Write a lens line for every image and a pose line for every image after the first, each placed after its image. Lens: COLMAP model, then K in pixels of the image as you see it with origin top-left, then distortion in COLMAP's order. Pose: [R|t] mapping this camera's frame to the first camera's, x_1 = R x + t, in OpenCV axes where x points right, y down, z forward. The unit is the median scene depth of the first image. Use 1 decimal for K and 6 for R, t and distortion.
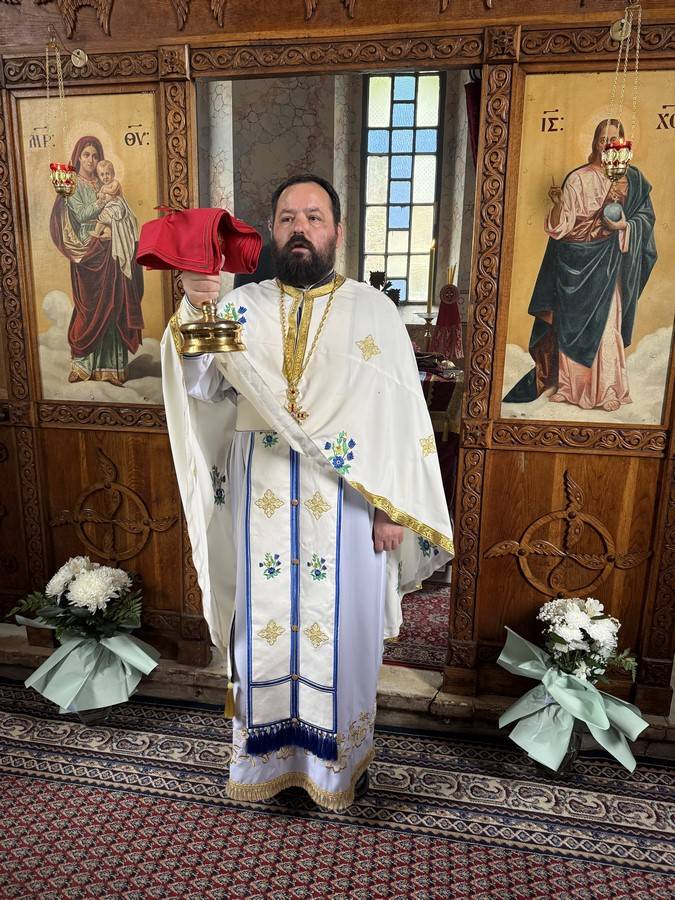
lens RADIAL K [[635.0, 0, 338.5], [0, 635.0, 449.6], [0, 0, 1]] dist [0.002918, 0.001956]
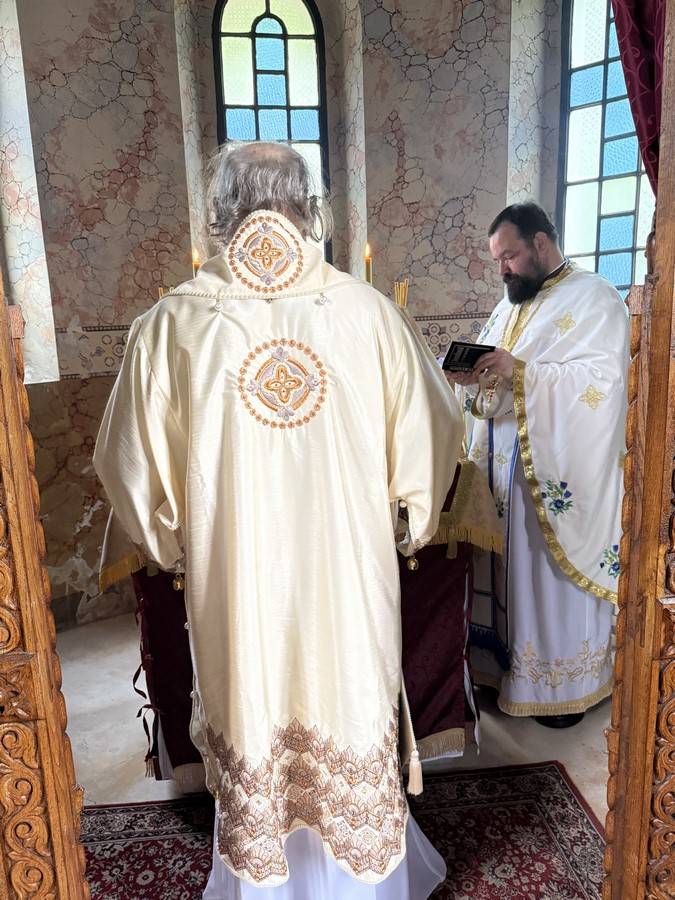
lens RADIAL K [[635.0, 0, 336.7], [0, 635.0, 449.9], [0, 0, 1]] dist [0.002918, 0.001956]
pose [[0.956942, -0.104623, 0.270770, -0.072761], [0.114160, 0.993268, -0.019670, -0.080995], [-0.266889, 0.049734, 0.962443, 0.280639]]
